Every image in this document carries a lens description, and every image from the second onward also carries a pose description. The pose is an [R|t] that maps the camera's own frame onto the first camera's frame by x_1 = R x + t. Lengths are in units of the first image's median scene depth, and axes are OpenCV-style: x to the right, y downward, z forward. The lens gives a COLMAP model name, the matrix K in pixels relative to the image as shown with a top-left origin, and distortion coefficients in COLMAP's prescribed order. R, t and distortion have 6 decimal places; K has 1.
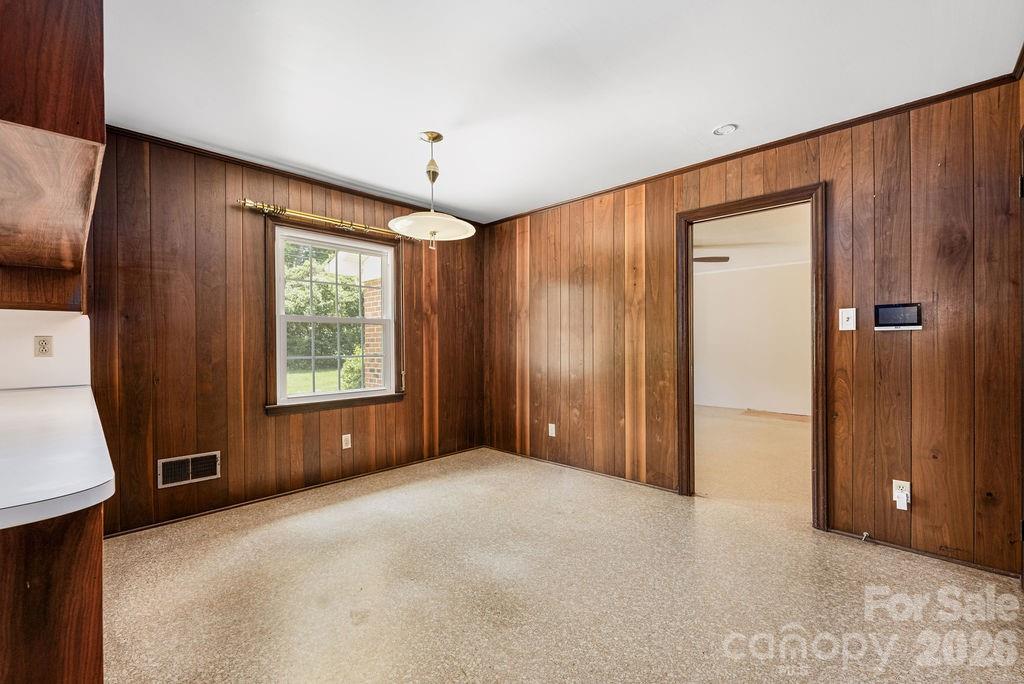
lens RADIAL K [[419.9, 0, 508.5], [0, 419.9, 340.2], [0, 0, 1]] dist [-0.003105, -0.000248]
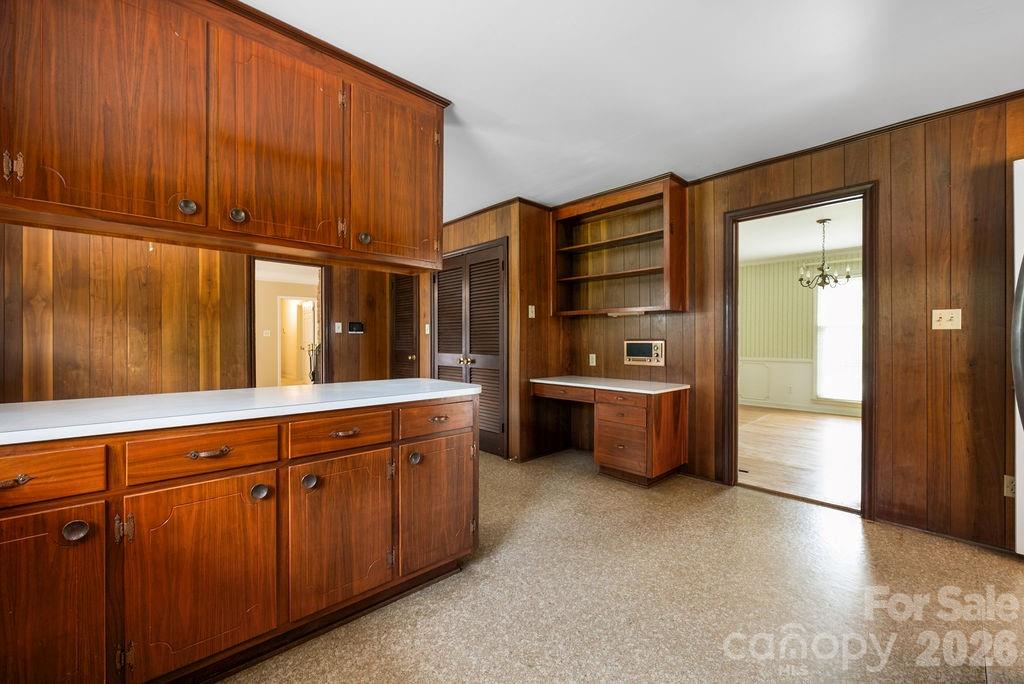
lens RADIAL K [[411.3, 0, 499.1], [0, 411.3, 339.8], [0, 0, 1]] dist [-0.001451, -0.000097]
pose [[0.067936, 0.001398, 0.997689, -0.872108], [-0.013255, 0.999912, -0.000499, 0.002092], [-0.997602, -0.013191, 0.067949, 0.013622]]
